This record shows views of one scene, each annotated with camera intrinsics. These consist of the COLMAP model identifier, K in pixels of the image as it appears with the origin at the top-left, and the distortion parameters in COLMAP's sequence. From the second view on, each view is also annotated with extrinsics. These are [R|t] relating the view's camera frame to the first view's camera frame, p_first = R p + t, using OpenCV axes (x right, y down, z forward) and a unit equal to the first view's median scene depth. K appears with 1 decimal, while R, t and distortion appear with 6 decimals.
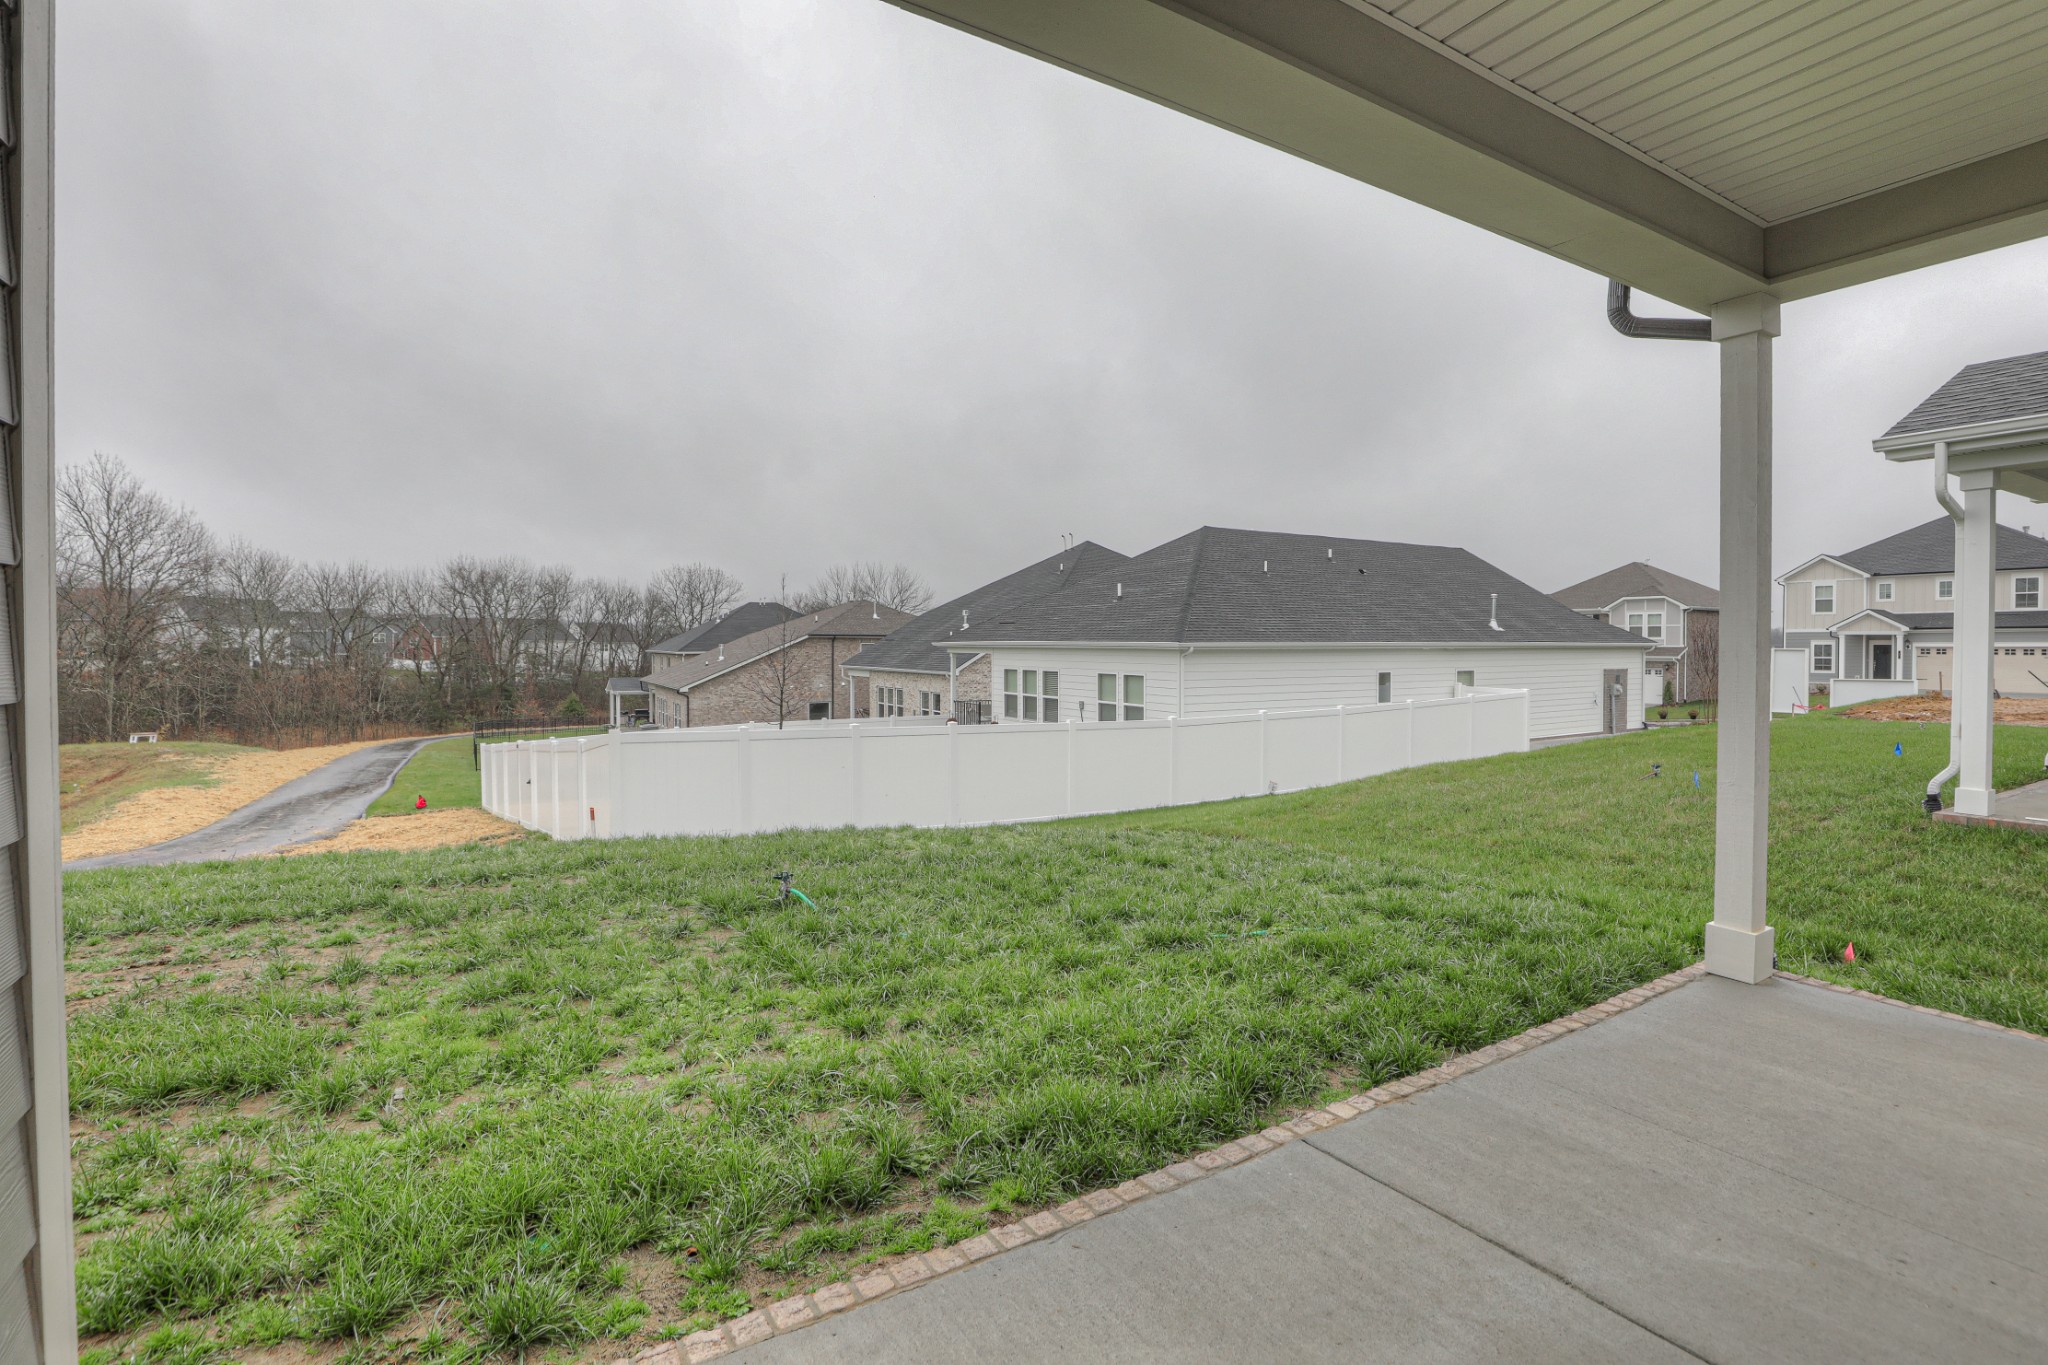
lens RADIAL K [[929.0, 0, 1046.3], [0, 929.0, 674.4], [0, 0, 1]] dist [-0.023525, 0.000110]
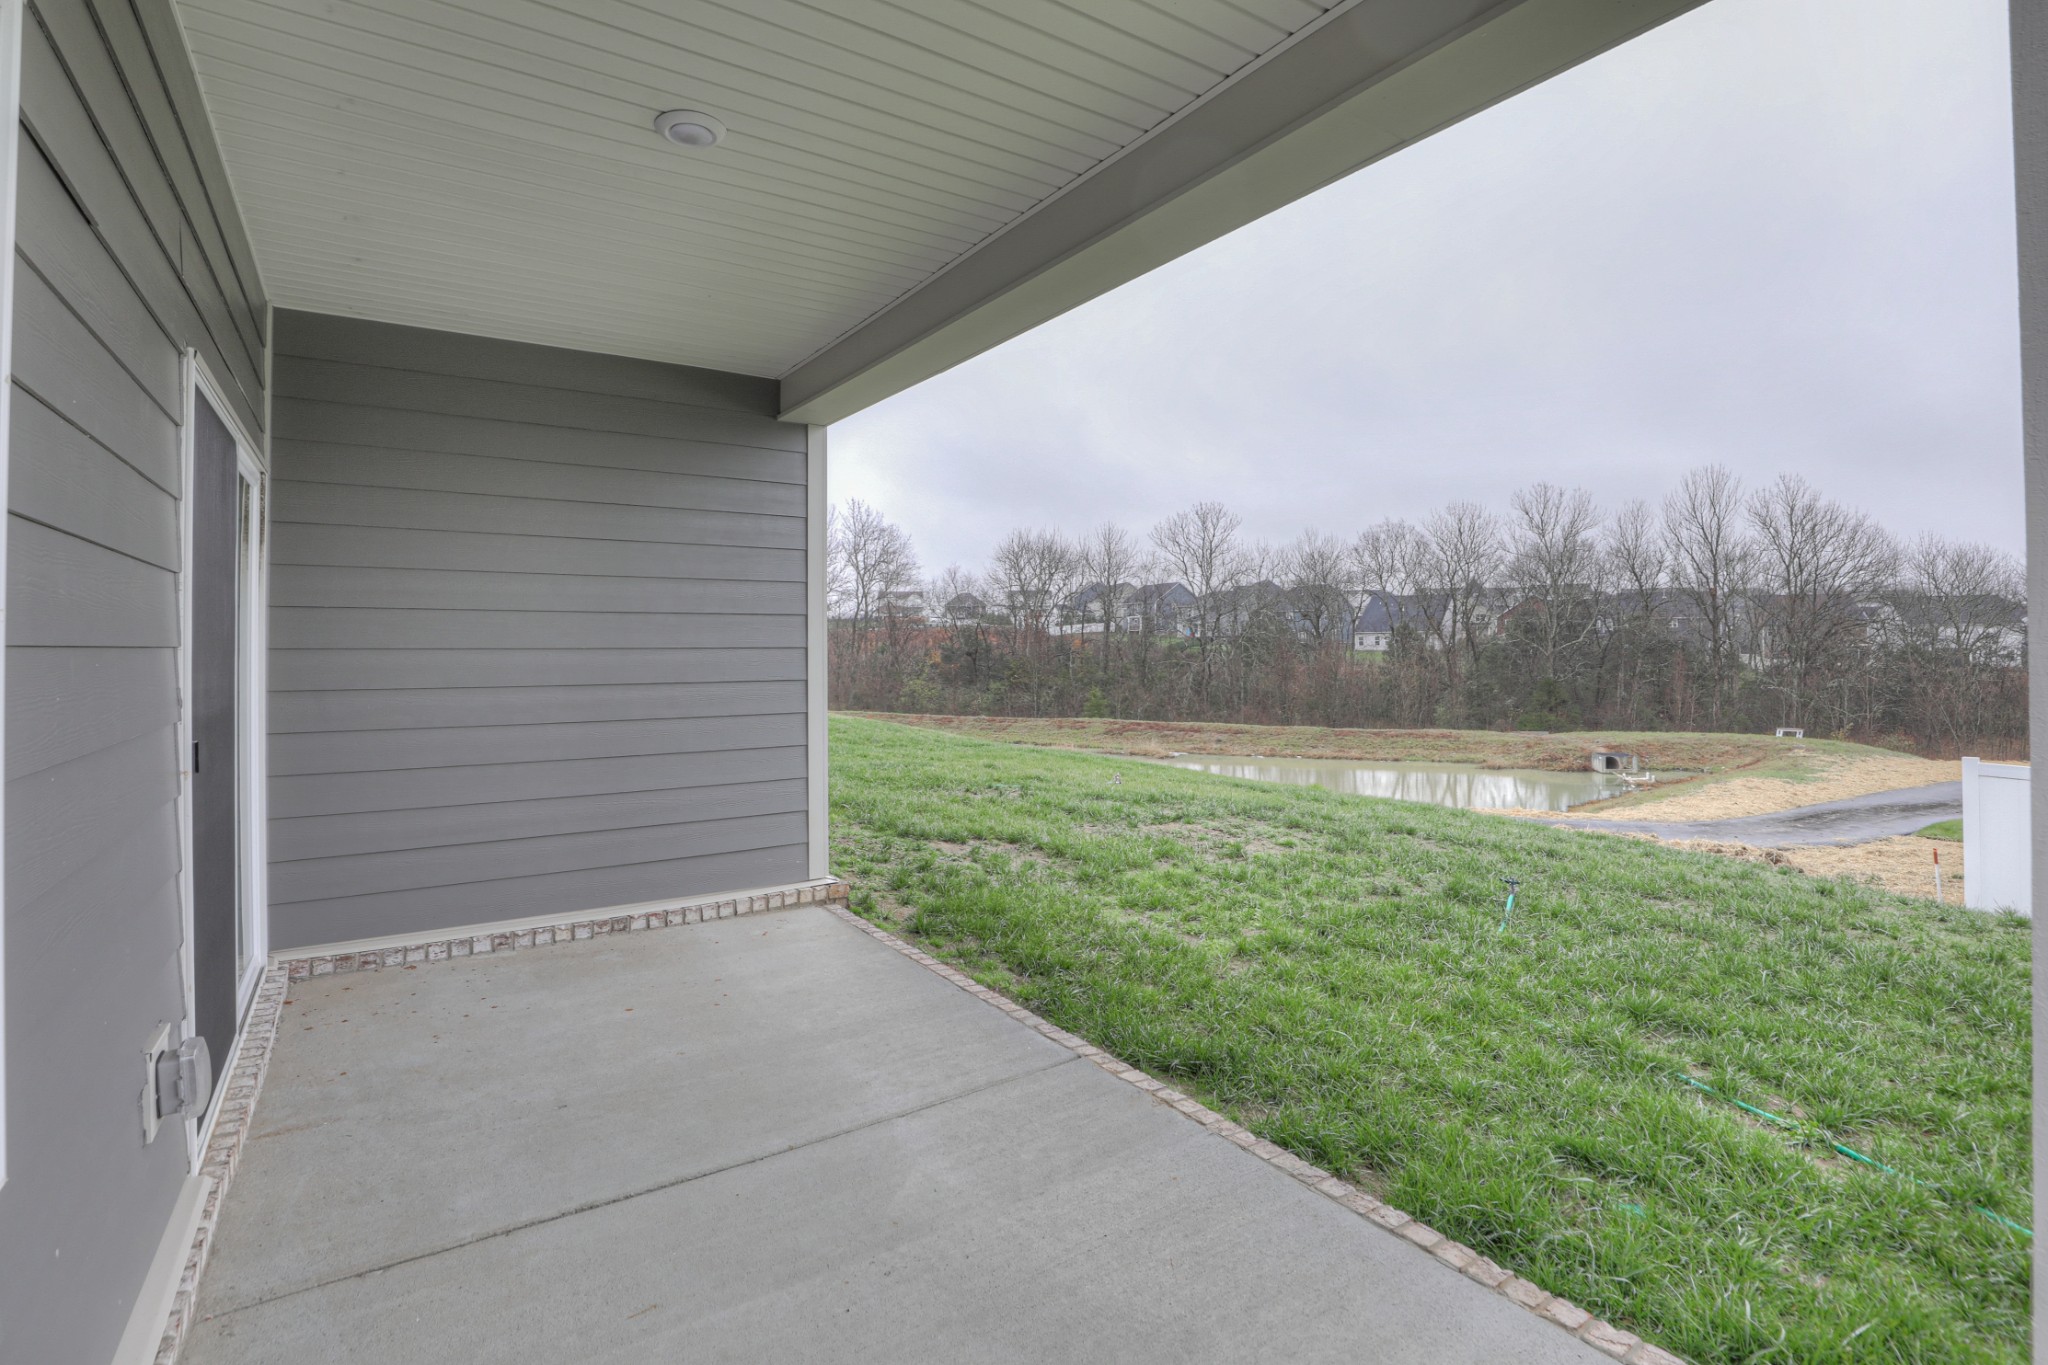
lens RADIAL K [[952.5, 0, 1029.9], [0, 952.5, 635.2], [0, 0, 1]] dist [-0.027291, 0.000029]
pose [[0.040064, -0.020391, -0.998989, 0.088120], [-0.021976, 0.999532, -0.021284, -0.002943], [0.998955, 0.022806, 0.039597, 0.047319]]
